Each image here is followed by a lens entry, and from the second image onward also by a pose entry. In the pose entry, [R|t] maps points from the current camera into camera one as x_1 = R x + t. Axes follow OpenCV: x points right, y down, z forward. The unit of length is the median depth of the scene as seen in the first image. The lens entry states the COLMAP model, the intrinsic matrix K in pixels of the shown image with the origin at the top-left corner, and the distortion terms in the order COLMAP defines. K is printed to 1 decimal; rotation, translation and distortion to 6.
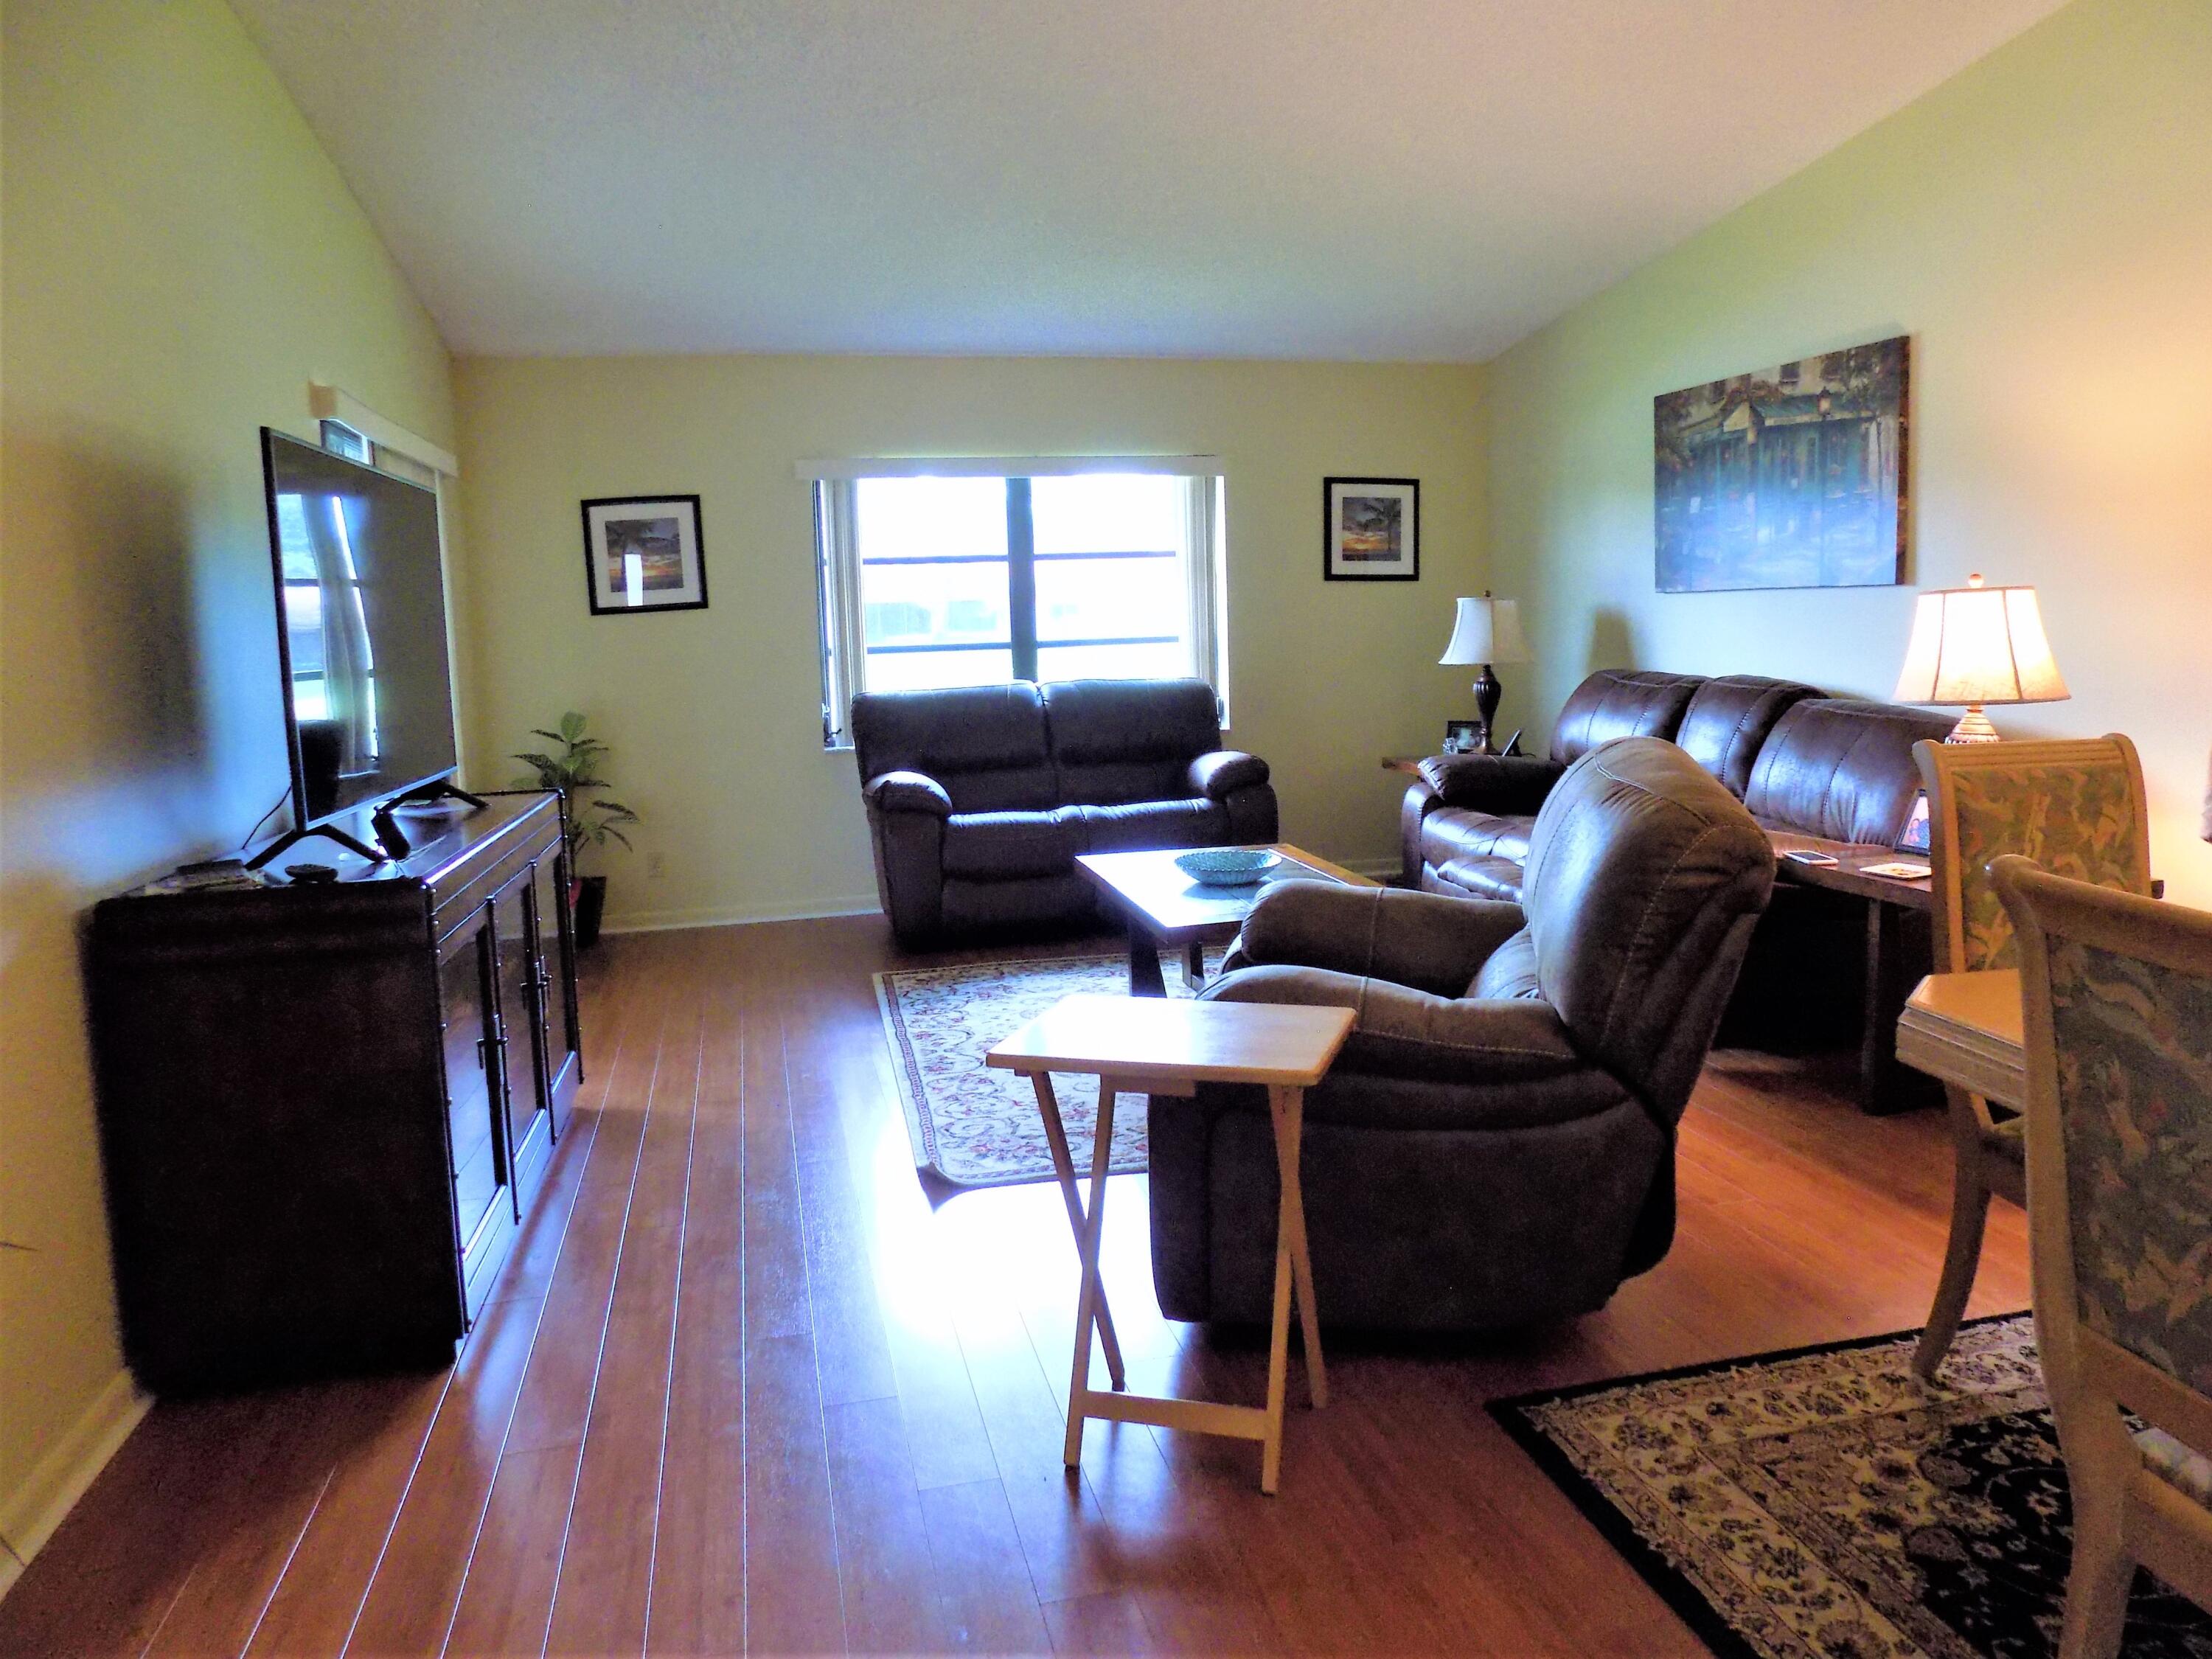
lens RADIAL K [[1663.2, 0, 1083.5], [0, 1663.2, 819.2], [0, 0, 1]] dist [-0.089528, 0.089191]
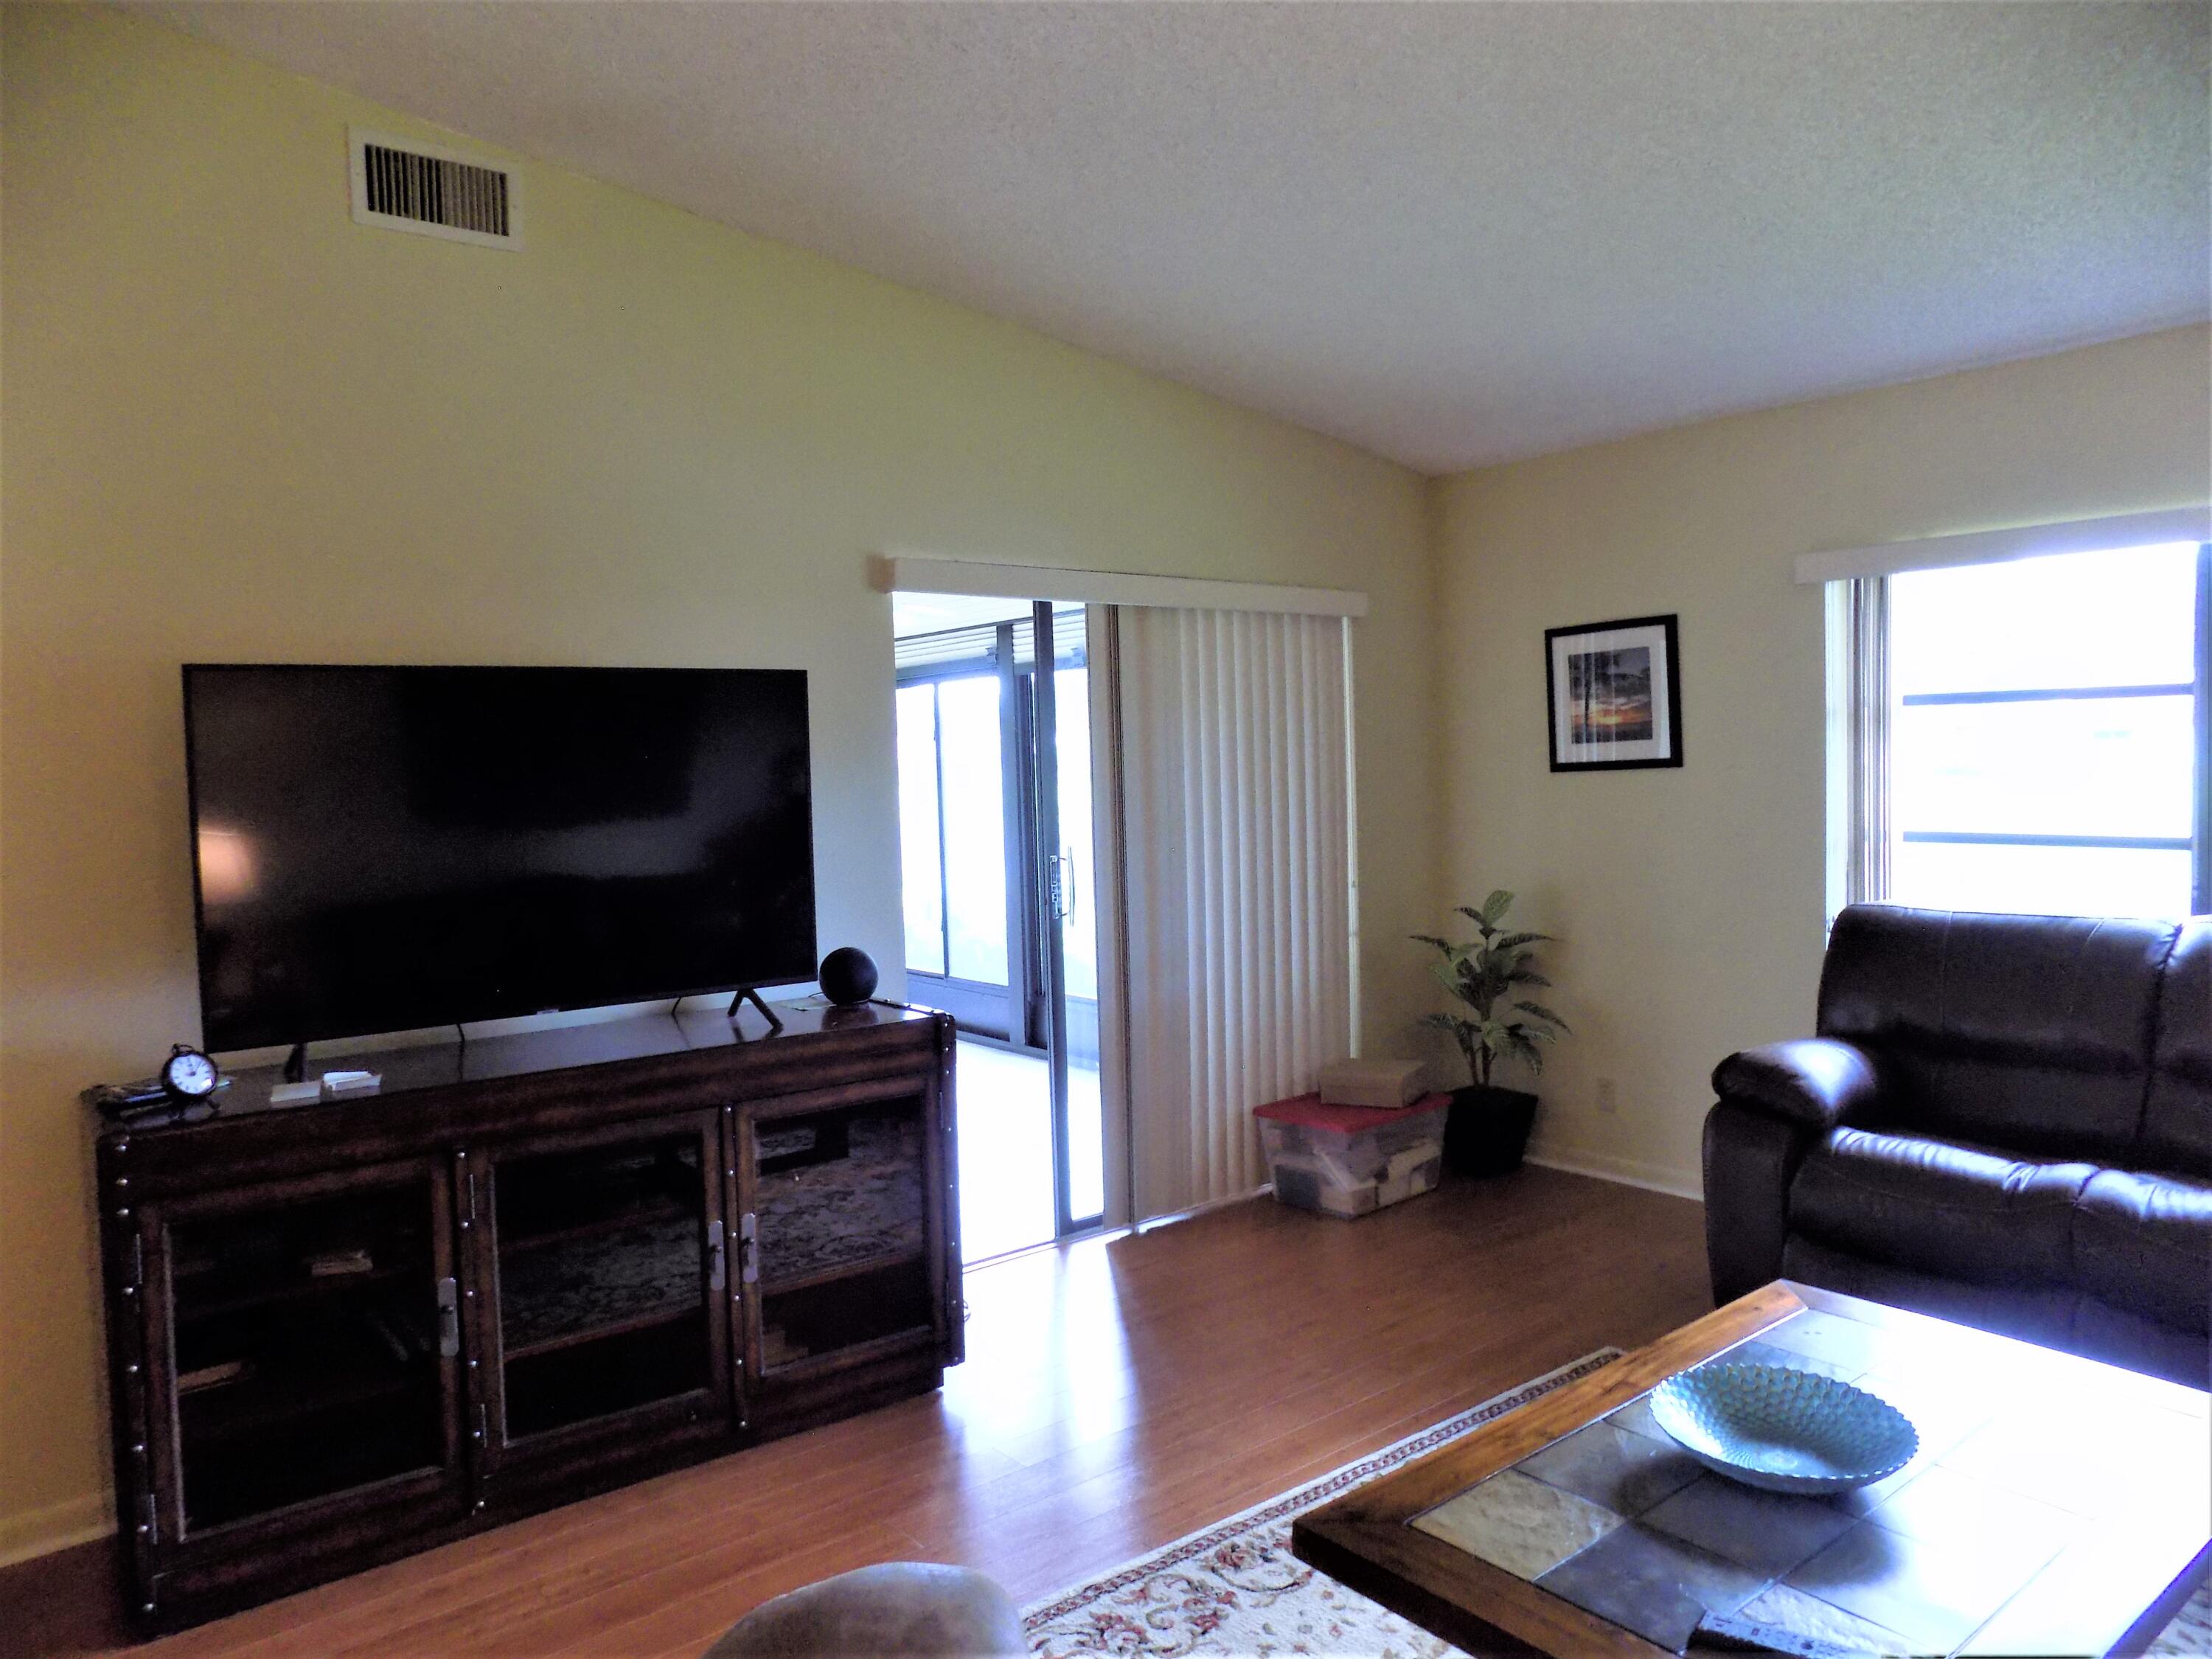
lens RADIAL K [[1477.1, 0, 1095.7], [0, 1477.1, 827.3], [0, 0, 1]] dist [-0.081614, 0.074728]
pose [[0.431956, 0.065376, -0.899522, 0.253941], [-0.103320, 0.994390, 0.022656, -0.090178], [0.895957, 0.083152, 0.436287, 0.492468]]
